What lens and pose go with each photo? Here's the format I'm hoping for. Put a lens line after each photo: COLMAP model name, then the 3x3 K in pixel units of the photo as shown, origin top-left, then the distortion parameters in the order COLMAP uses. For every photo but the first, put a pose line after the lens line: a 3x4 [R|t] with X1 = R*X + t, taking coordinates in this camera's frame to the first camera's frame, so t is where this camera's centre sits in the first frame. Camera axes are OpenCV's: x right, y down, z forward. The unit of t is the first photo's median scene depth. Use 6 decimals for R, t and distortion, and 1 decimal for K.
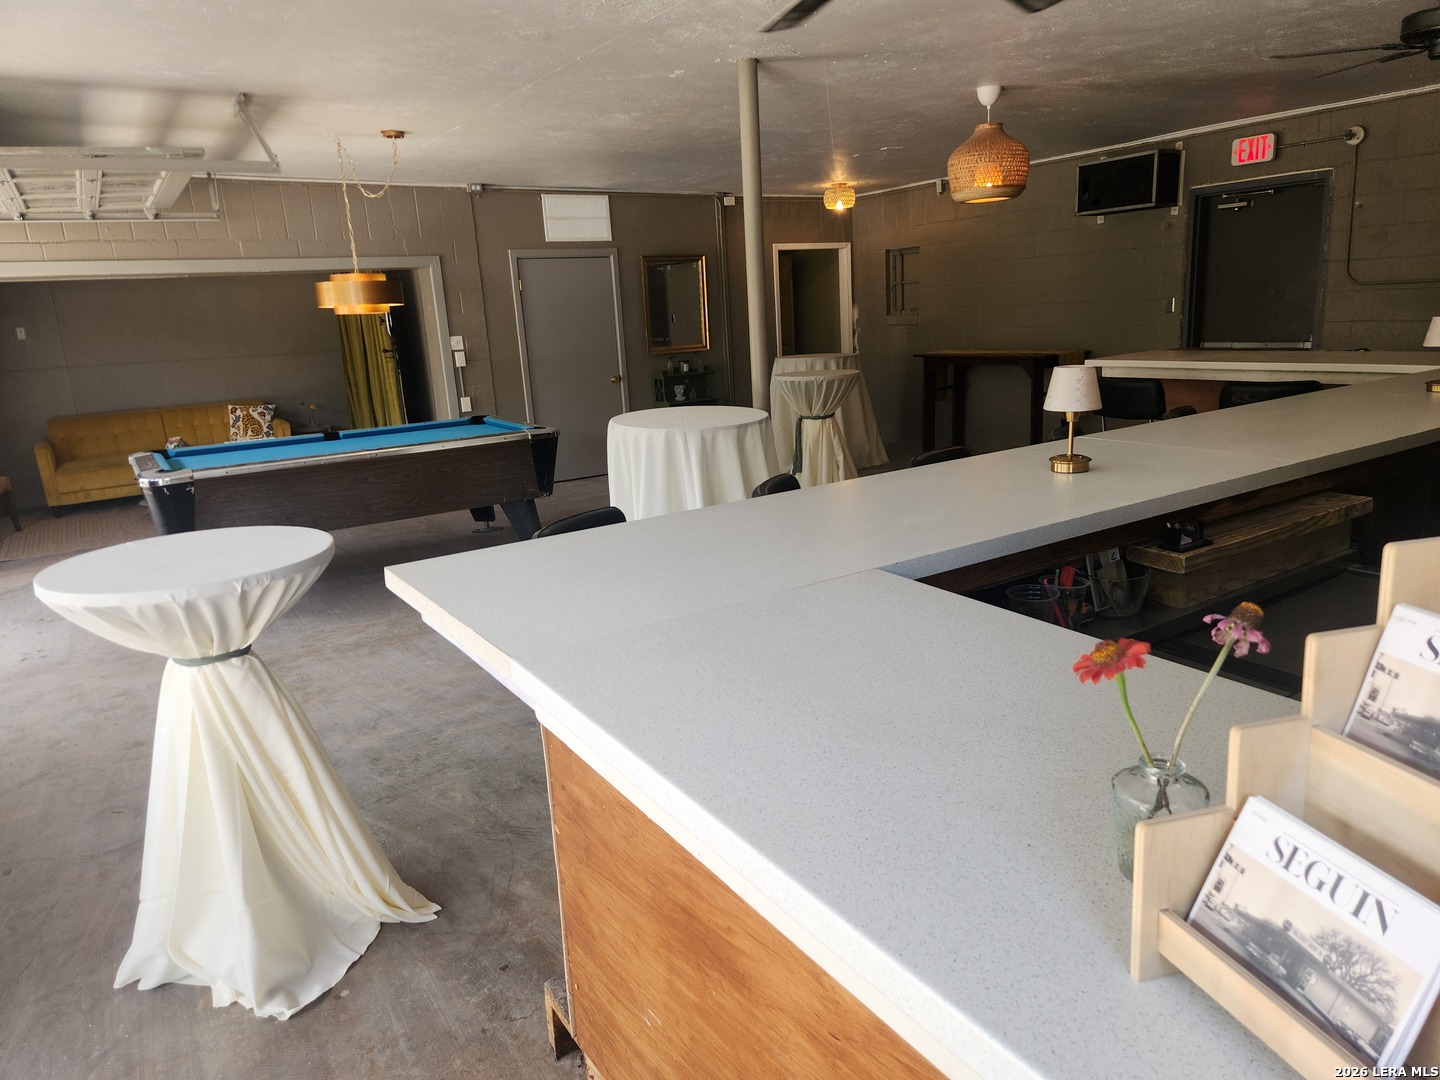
lens RADIAL K [[961.5, 0, 722.6], [0, 961.5, 531.2], [0, 0, 1]] dist [0.076831, -0.066056]
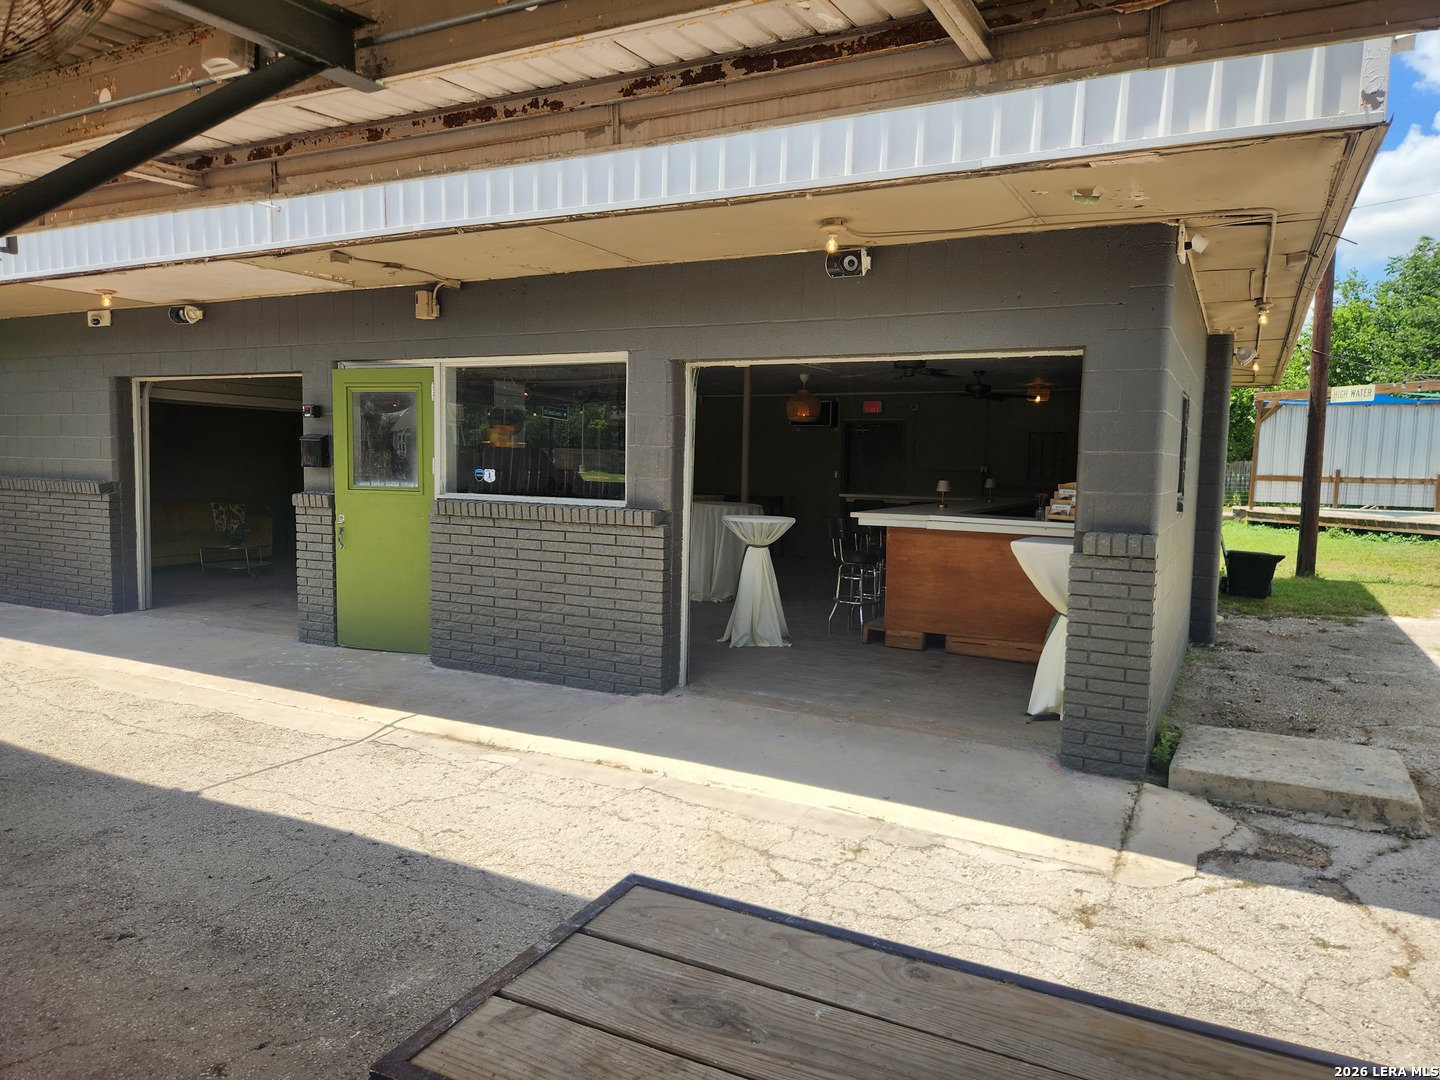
lens RADIAL K [[961.5, 0, 722.6], [0, 961.5, 531.2], [0, 0, 1]] dist [0.076831, -0.066056]
pose [[0.874866, 0.038536, 0.482830, -0.727503], [0.042773, 0.986789, -0.156262, 0.191216], [-0.482474, 0.157361, 0.861659, -0.601254]]
